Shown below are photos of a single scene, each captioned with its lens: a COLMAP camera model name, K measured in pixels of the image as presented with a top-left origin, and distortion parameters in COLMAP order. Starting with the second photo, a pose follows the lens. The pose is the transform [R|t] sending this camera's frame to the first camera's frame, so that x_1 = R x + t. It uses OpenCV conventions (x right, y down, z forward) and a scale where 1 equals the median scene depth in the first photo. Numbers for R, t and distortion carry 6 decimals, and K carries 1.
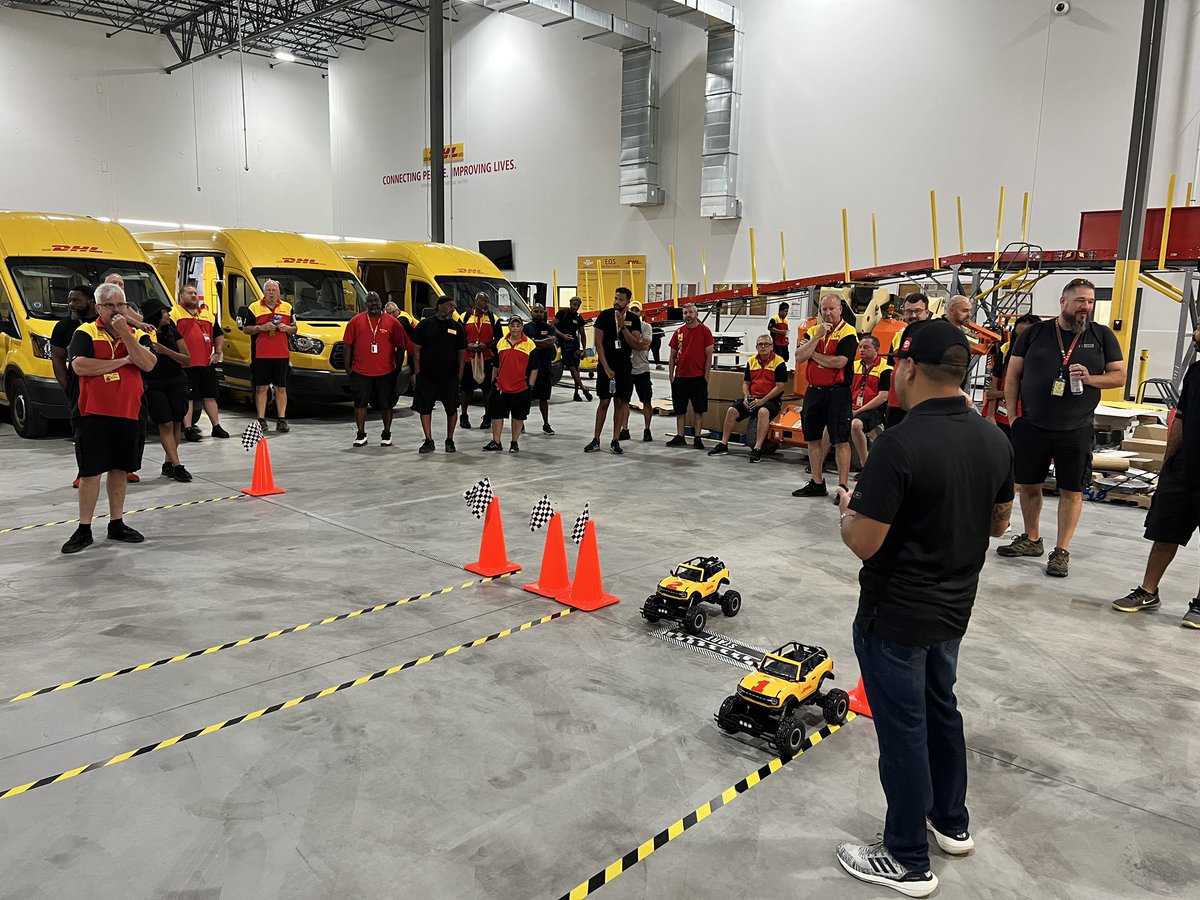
lens RADIAL K [[953.9, 0, 607.6], [0, 953.9, 454.7], [0, 0, 1]] dist [0.060368, -0.051628]
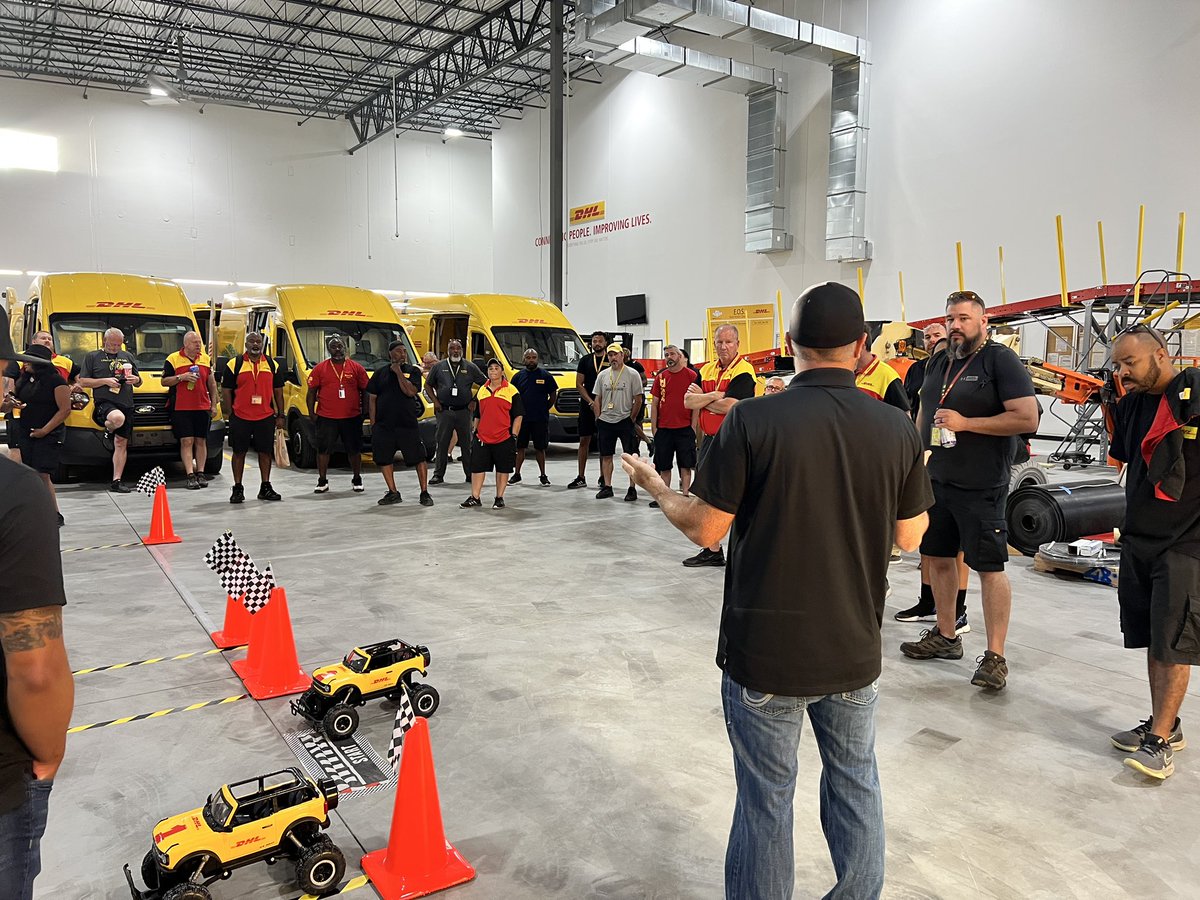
lens RADIAL K [[953.9, 0, 593.0], [0, 953.9, 446.1], [0, 0, 1]] dist [0.060368, -0.051628]
pose [[0.969504, 0.009173, -0.244903, 0.124783], [-0.026605, 0.997333, -0.067964, -0.000879], [0.243627, 0.072407, 0.967162, 0.070967]]
